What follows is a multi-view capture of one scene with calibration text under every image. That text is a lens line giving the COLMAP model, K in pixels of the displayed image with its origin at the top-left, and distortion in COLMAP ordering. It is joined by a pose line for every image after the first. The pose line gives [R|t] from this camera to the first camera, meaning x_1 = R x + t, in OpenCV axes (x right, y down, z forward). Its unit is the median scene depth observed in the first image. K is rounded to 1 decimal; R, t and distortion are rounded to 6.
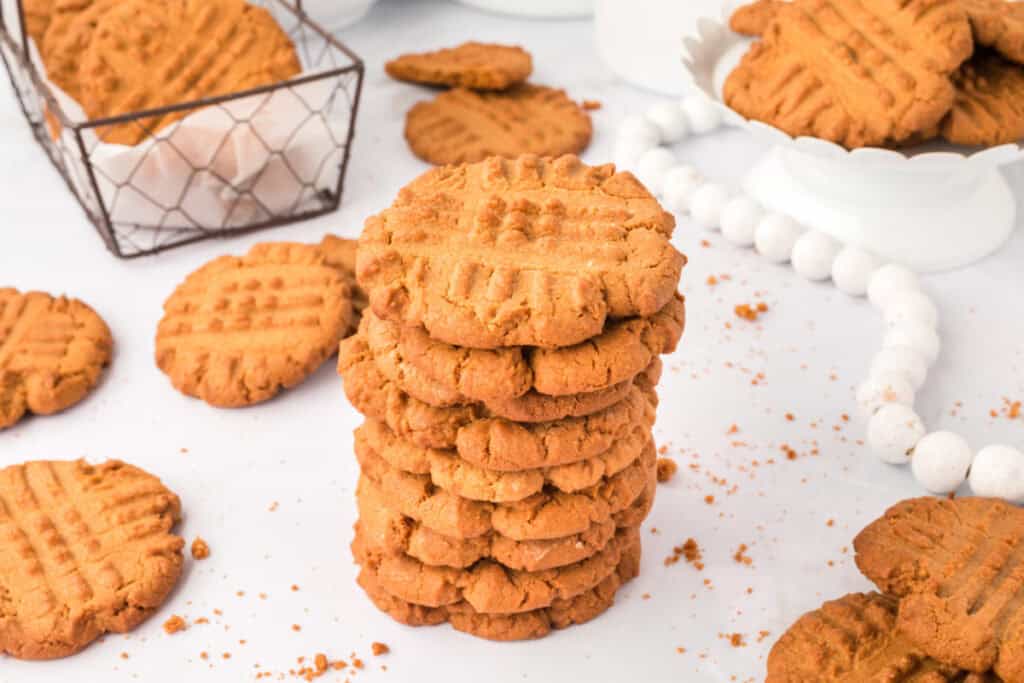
lens RADIAL K [[1463.1, 0, 512.0], [0, 1463.1, 341.5], [0, 0, 1]] dist [-0.023878, -0.012431]
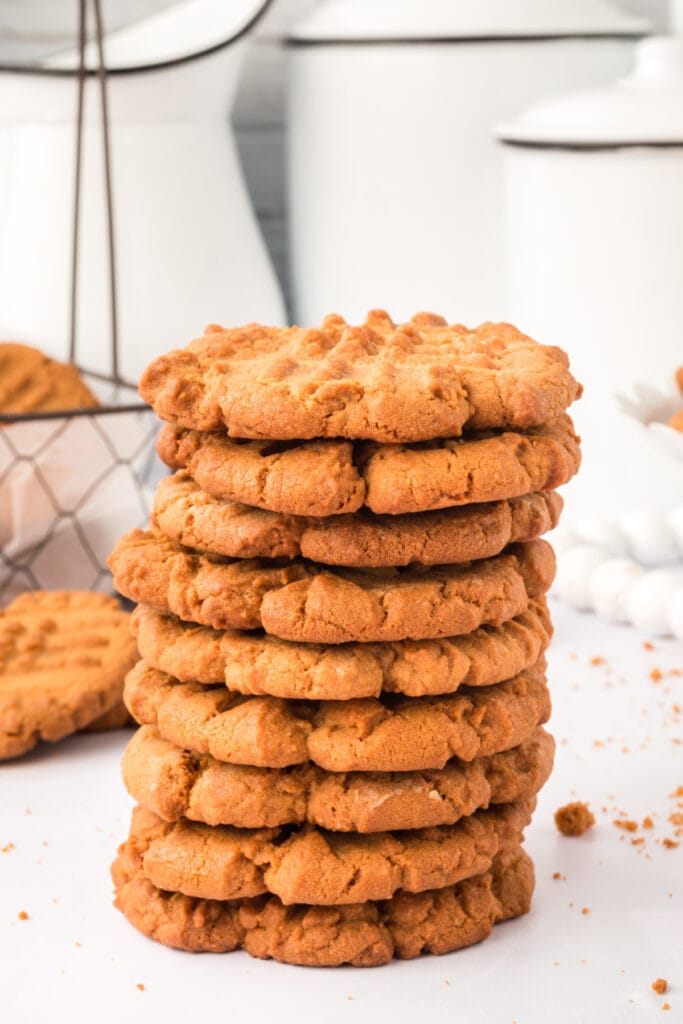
lens RADIAL K [[2070.7, 0, 341.5], [0, 2070.7, 512.0], [0, 0, 1]] dist [-0.039874, 0.125558]
pose [[0.998204, 0.013862, -0.058274, 0.059271], [-0.036544, 0.911762, -0.409090, 0.434759], [0.047461, 0.410485, 0.910631, 0.061170]]
